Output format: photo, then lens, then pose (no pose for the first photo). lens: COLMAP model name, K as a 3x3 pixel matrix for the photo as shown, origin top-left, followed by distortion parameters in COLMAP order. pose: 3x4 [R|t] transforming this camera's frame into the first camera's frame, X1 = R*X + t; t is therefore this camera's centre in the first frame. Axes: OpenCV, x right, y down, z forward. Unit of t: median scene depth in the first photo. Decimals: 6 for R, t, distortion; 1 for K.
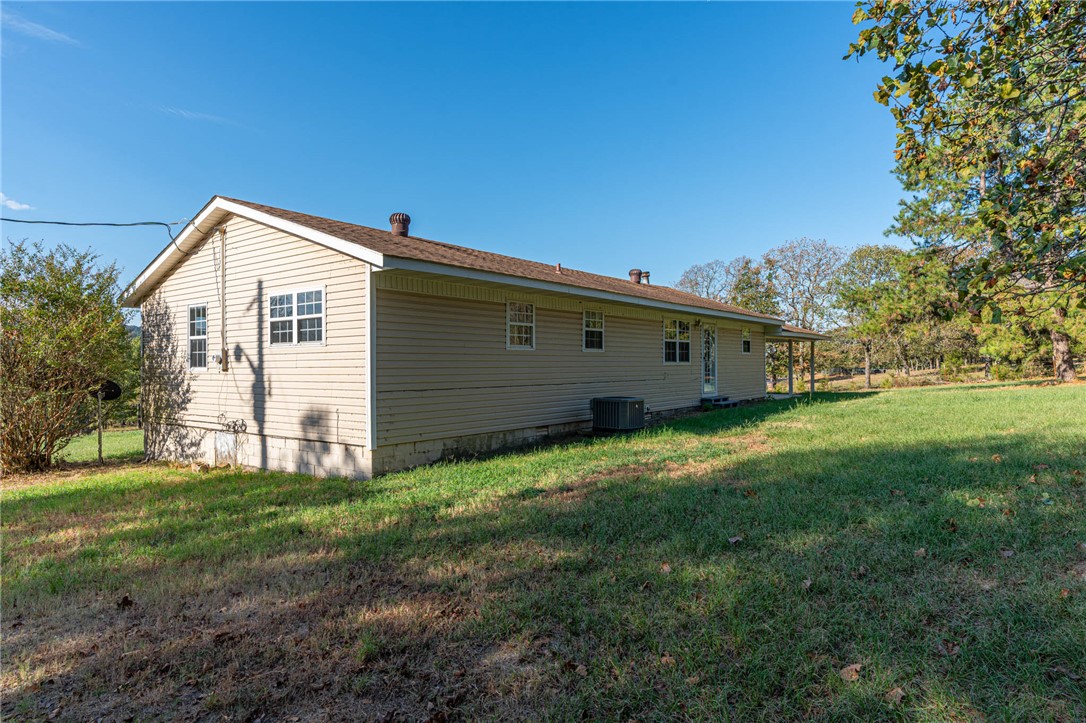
lens RADIAL K [[637.1, 0, 543.0], [0, 637.1, 361.5], [0, 0, 1]] dist [-0.000464, -0.000046]
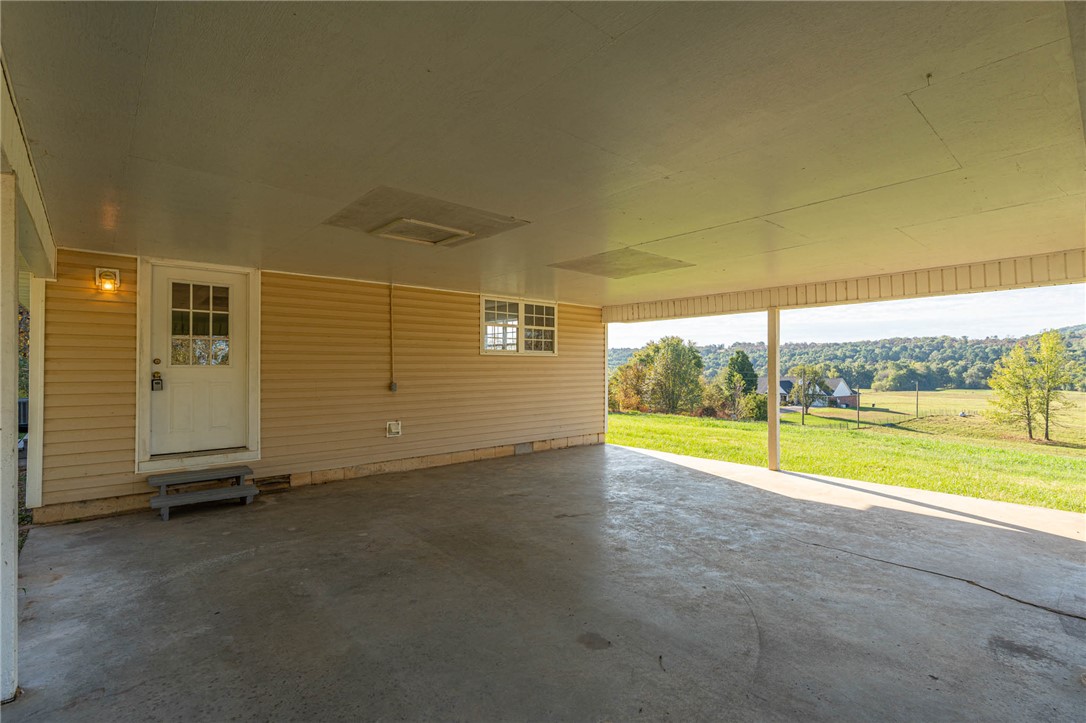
lens RADIAL K [[504.4, 0, 543.0], [0, 504.4, 361.5], [0, 0, 1]] dist [-0.012675, 0.000262]
pose [[0.197356, 0.022210, 0.980080, -1.155542], [-0.005186, 0.999753, -0.021612, 0.005358], [-0.980318, -0.000817, 0.197423, 0.783173]]
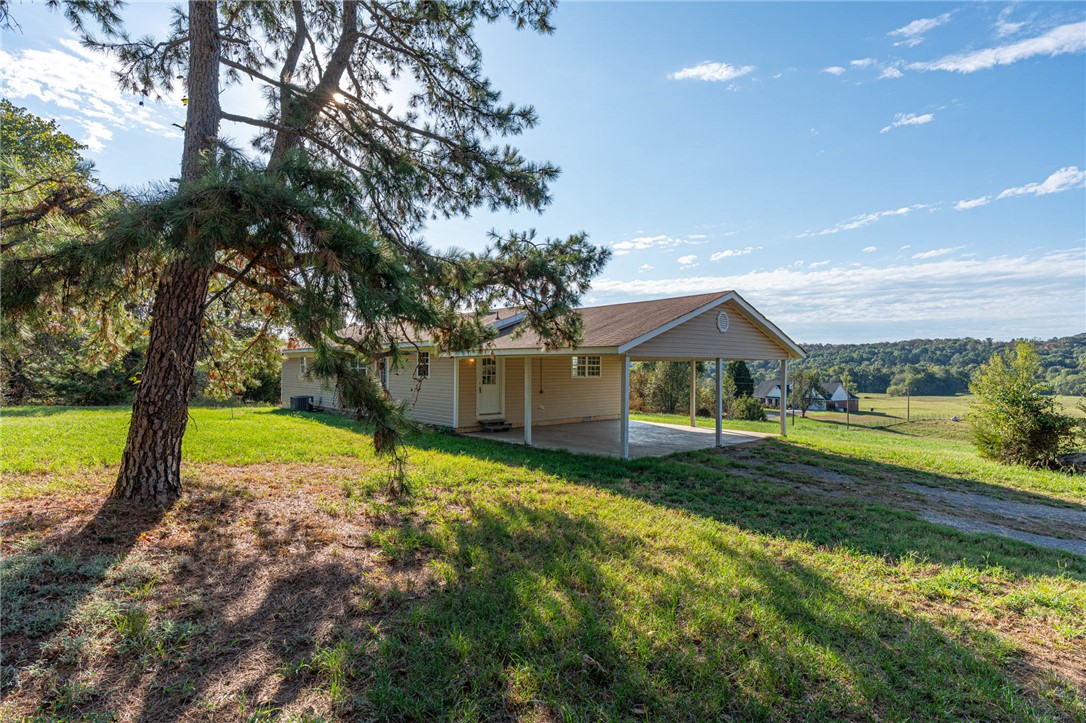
lens RADIAL K [[563.6, 0, 543.0], [0, 563.6, 361.5], [0, 0, 1]] dist [-0.000300, -0.000175]
pose [[0.186730, 0.021663, 0.982172, -2.396031], [-0.011435, 0.999737, -0.019877, -0.038690], [-0.982345, -0.007519, 0.186929, 0.750369]]
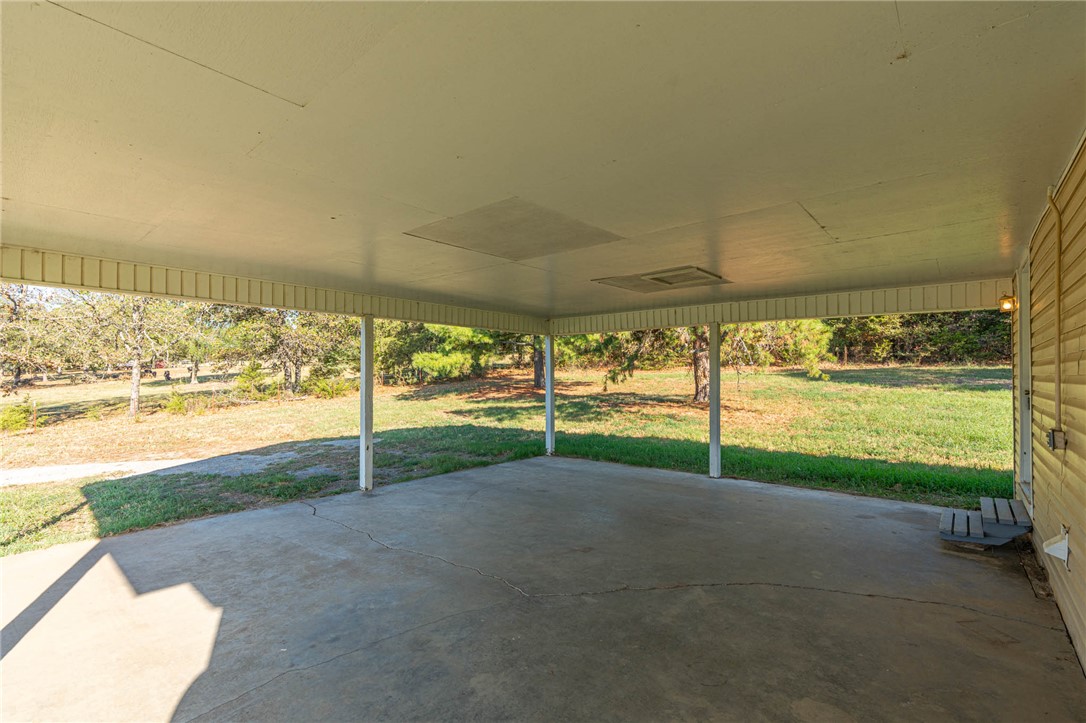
lens RADIAL K [[495.6, 0, 543.0], [0, 495.6, 361.5], [0, 0, 1]] dist [-0.005100, 0.000435]
pose [[-0.063773, -0.016335, -0.997831, -0.280100], [0.003888, 0.999854, -0.016616, -0.011042], [0.997957, -0.004939, -0.063701, 0.848757]]
